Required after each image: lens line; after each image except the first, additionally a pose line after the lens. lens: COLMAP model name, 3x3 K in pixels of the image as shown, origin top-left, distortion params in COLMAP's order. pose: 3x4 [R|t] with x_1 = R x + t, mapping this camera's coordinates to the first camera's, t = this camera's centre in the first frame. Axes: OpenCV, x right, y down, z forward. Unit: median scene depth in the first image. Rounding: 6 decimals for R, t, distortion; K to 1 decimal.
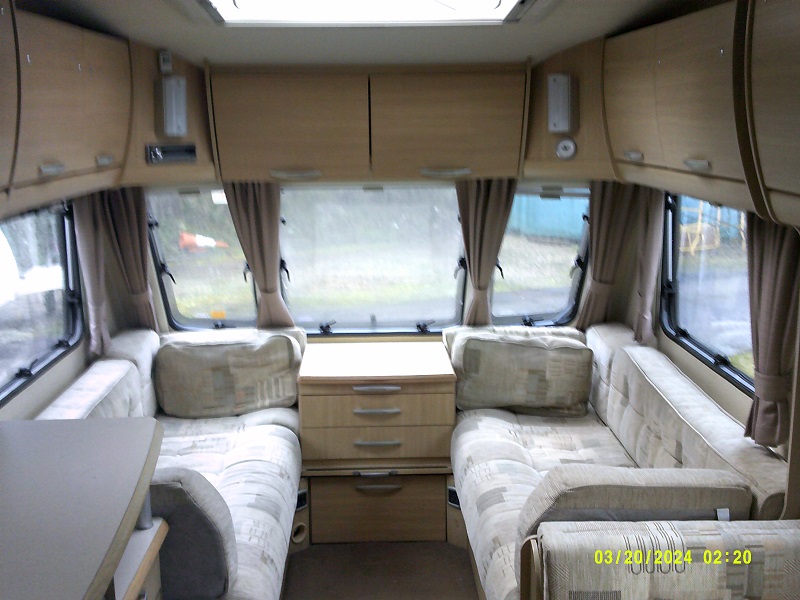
lens RADIAL K [[953.7, 0, 376.3], [0, 953.7, 328.5], [0, 0, 1]] dist [0.243806, -0.623241]
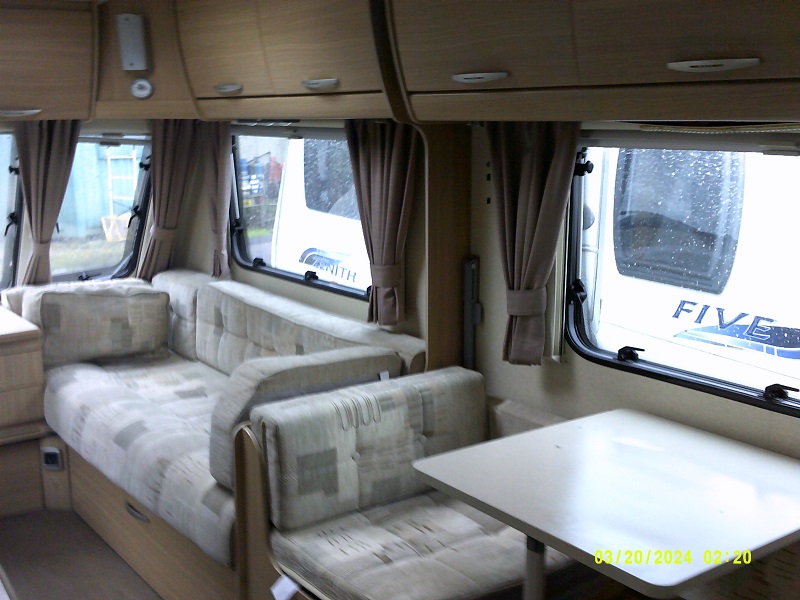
lens RADIAL K [[953.7, 0, 376.3], [0, 953.7, 328.5], [0, 0, 1]] dist [0.243806, -0.623241]
pose [[0.823999, -0.115722, 0.554648, -0.181669], [0.118244, 0.992488, 0.031407, 0.057629], [-0.554116, 0.039704, 0.831492, 0.018471]]
